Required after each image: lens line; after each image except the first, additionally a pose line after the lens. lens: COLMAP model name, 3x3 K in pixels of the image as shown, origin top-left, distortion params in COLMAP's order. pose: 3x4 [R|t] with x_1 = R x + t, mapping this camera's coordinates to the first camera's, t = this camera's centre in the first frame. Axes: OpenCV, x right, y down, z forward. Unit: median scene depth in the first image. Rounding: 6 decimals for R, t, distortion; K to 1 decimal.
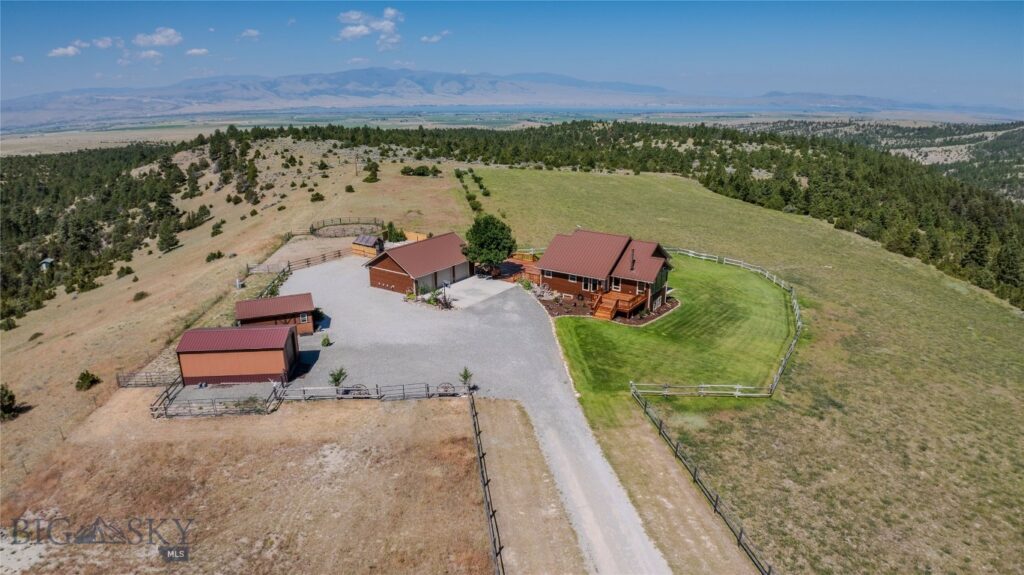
lens RADIAL K [[641.7, 0, 512.0], [0, 641.7, 287.5], [0, 0, 1]] dist [0.001264, -0.000364]
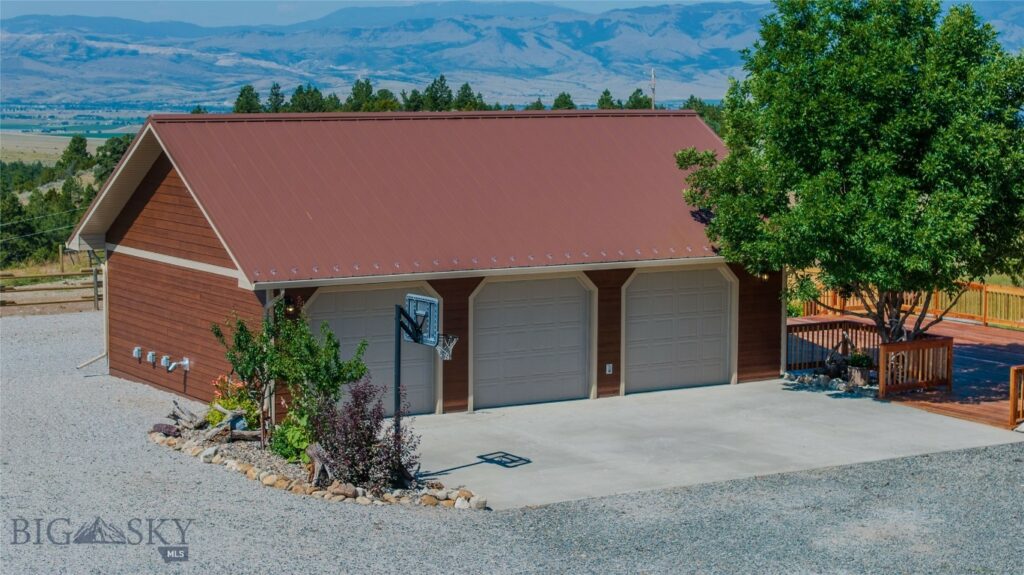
lens RADIAL K [[2123.2, 0, 512.0], [0, 2123.2, 287.5], [0, 0, 1]] dist [0.024488, 0.186669]
pose [[0.925617, 0.043999, -0.375896, 0.071956], [-0.116066, 0.978361, -0.171286, 0.054558], [0.360226, 0.202174, 0.910694, 0.521793]]
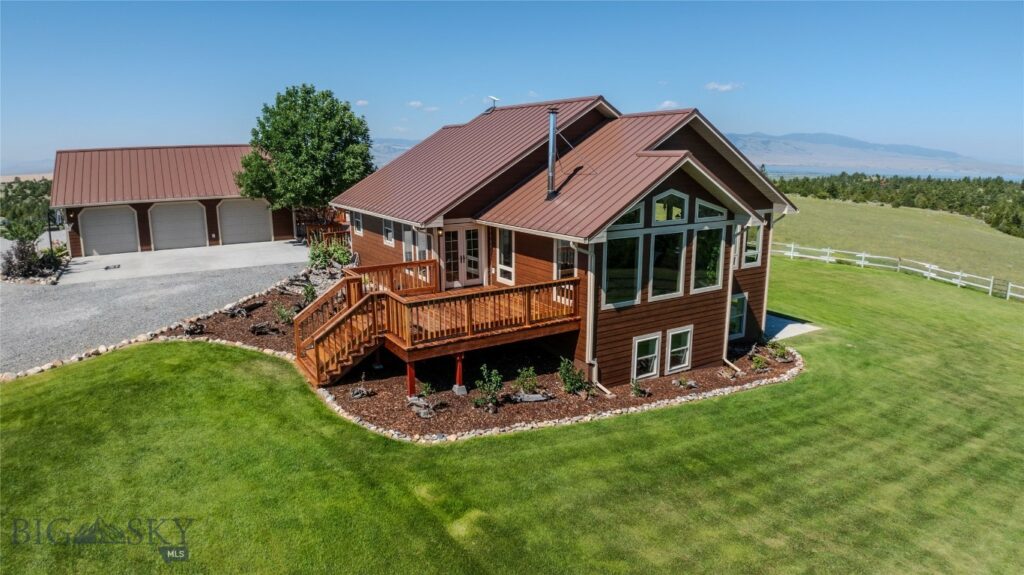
lens RADIAL K [[629.8, 0, 512.0], [0, 629.8, 287.5], [0, 0, 1]] dist [-0.066158, -0.056999]
pose [[0.914341, 0.091168, -0.394548, 0.238981], [-0.125090, 0.990264, -0.061069, 0.020166], [0.385140, 0.105192, 0.916844, 0.691563]]
